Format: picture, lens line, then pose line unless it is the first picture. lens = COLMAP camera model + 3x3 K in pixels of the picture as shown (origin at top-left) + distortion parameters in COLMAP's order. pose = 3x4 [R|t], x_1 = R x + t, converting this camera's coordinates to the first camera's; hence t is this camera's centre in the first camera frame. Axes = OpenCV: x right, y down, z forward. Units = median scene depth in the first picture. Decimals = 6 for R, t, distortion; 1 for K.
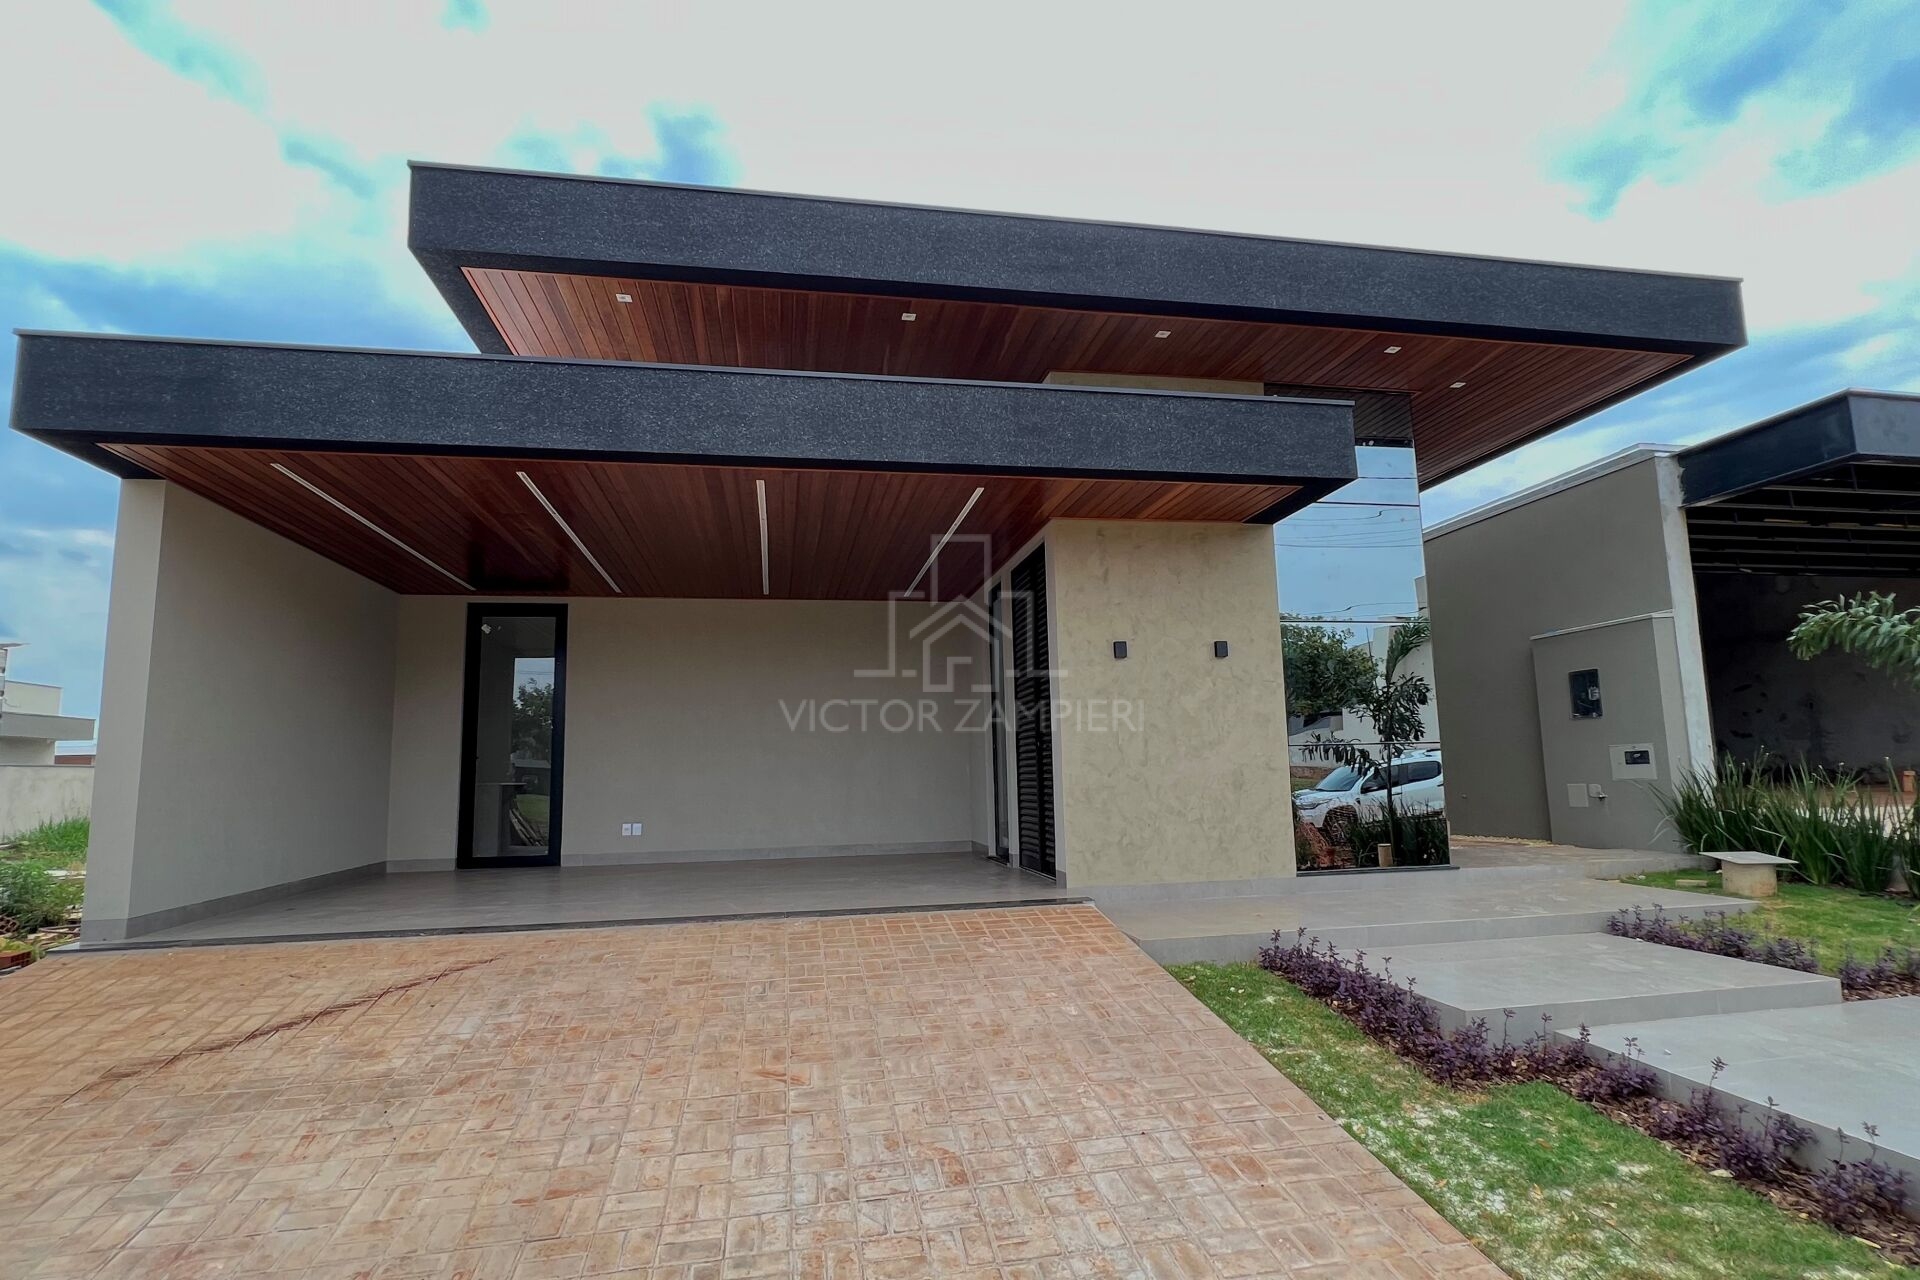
lens RADIAL K [[968.0, 0, 959.8], [0, 968.0, 640.6], [0, 0, 1]] dist [-0.005579, -0.000439]
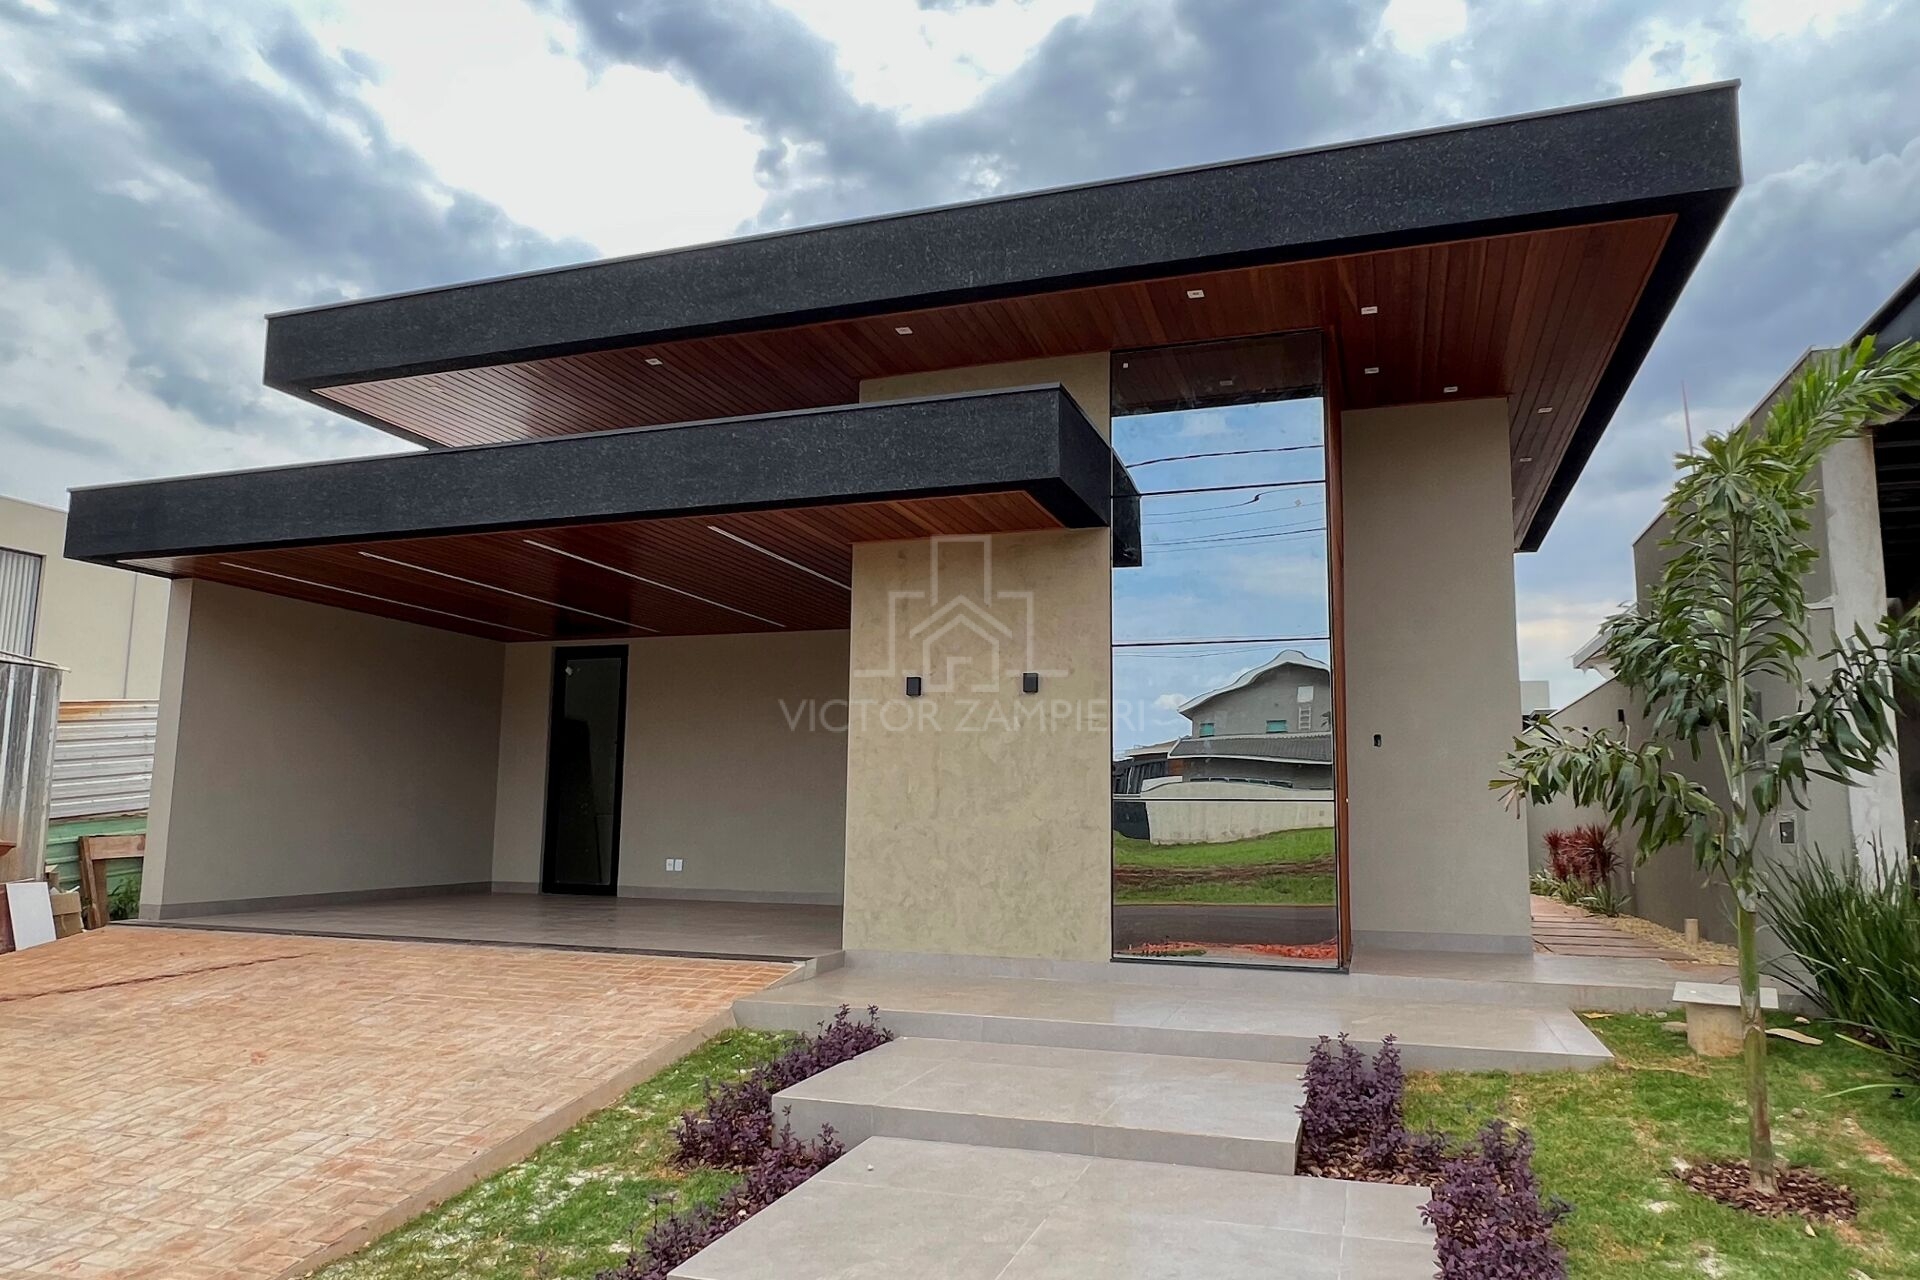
lens RADIAL K [[1214.4, 0, 962.2], [0, 1214.4, 645.6], [0, 0, 1]] dist [-0.004352, -0.001088]
pose [[0.869974, -0.036252, -0.491763, 0.763571], [0.036069, 0.999301, -0.009857, -0.015574], [0.491776, -0.009162, 0.870673, 0.055338]]
